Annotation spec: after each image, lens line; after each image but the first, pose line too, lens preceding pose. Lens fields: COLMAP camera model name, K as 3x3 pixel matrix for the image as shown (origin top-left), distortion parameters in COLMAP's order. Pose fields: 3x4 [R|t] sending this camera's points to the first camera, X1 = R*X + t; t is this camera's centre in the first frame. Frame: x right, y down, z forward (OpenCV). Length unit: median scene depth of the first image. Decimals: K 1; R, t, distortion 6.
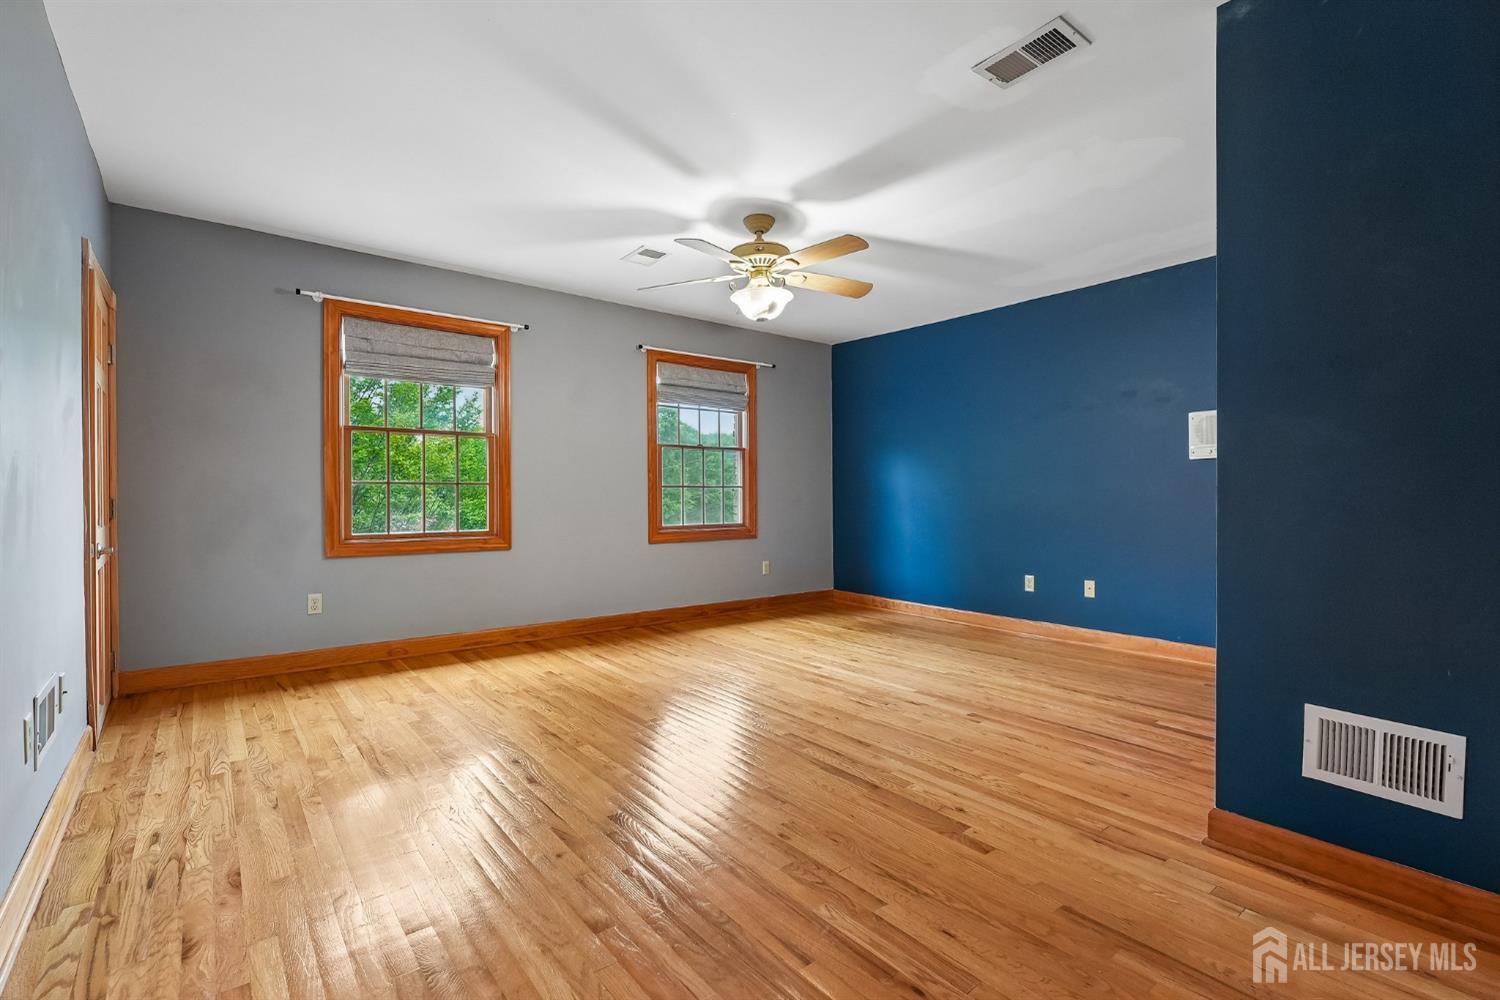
lens RADIAL K [[691.6, 0, 751.0], [0, 691.6, 506.8], [0, 0, 1]] dist [0.000056, 0.000005]
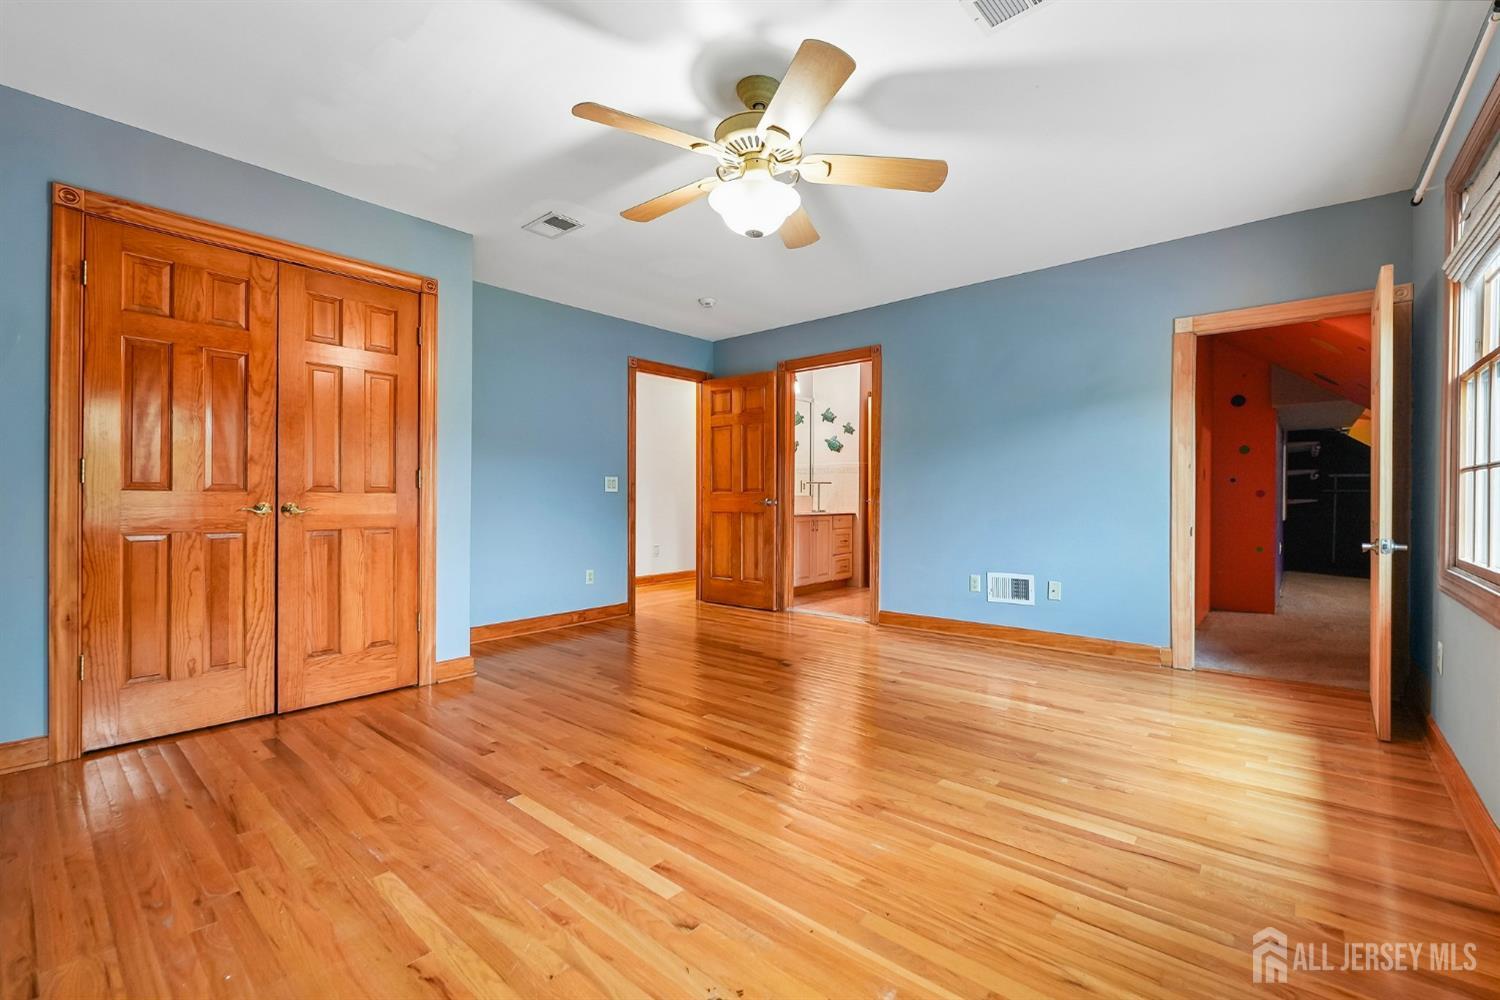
lens RADIAL K [[632.5, 0, 748.2], [0, 632.5, 501.0], [0, 0, 1]] dist [-0.000215, -0.000039]
pose [[-0.980890, -0.001009, -0.194561, 0.153224], [-0.001972, 0.999987, 0.004754, -0.005712], [0.194553, 0.005047, -0.980879, 1.712094]]
